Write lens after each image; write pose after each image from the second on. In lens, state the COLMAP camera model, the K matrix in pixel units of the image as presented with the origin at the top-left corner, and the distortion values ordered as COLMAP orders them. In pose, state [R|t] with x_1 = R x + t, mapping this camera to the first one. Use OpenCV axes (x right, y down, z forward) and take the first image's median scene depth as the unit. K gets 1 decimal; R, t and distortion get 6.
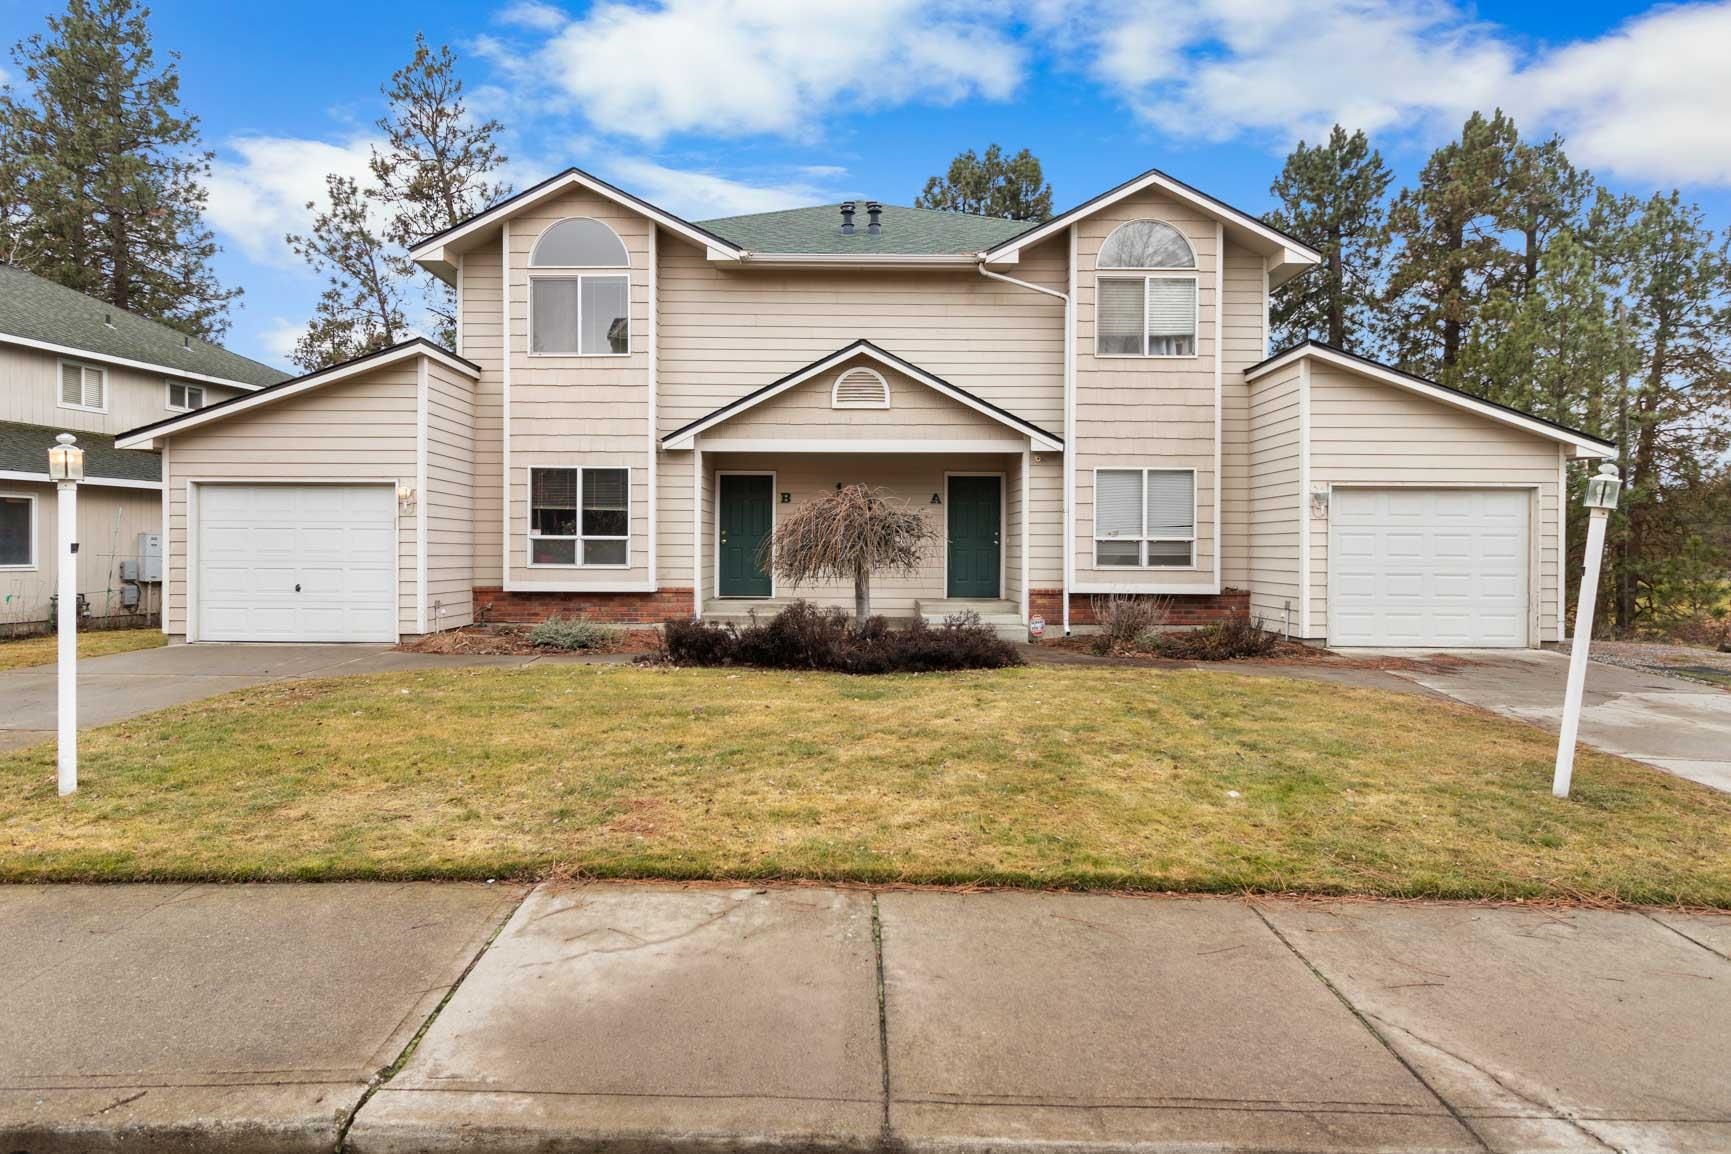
lens RADIAL K [[941.4, 0, 862.1], [0, 941.4, 568.8], [0, 0, 1]] dist [-0.035353, -0.002222]
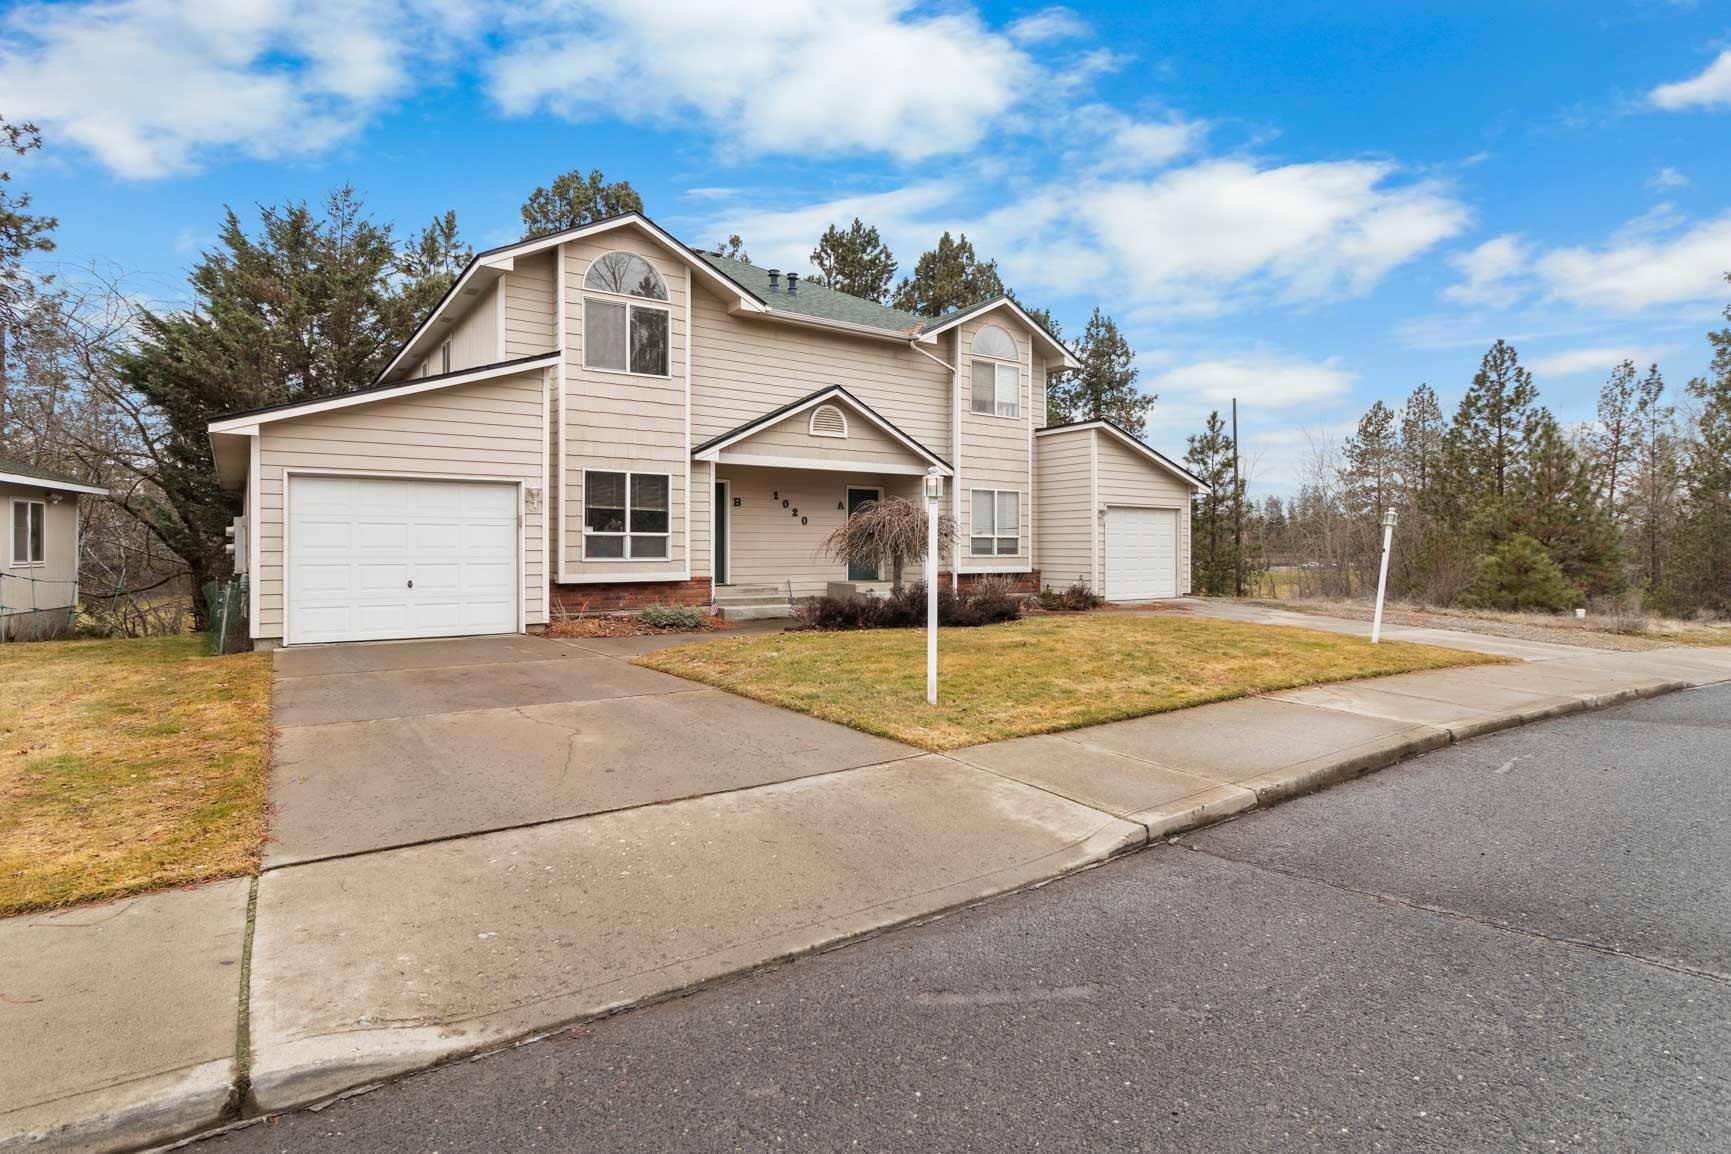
lens RADIAL K [[890.2, 0, 864.6], [0, 890.2, 581.0], [0, 0, 1]] dist [-0.076249, -0.000057]
pose [[0.810311, -0.026113, 0.585417, -0.699976], [0.018424, 0.999648, 0.019087, 0.008187], [-0.585710, -0.004681, 0.810507, -0.034087]]
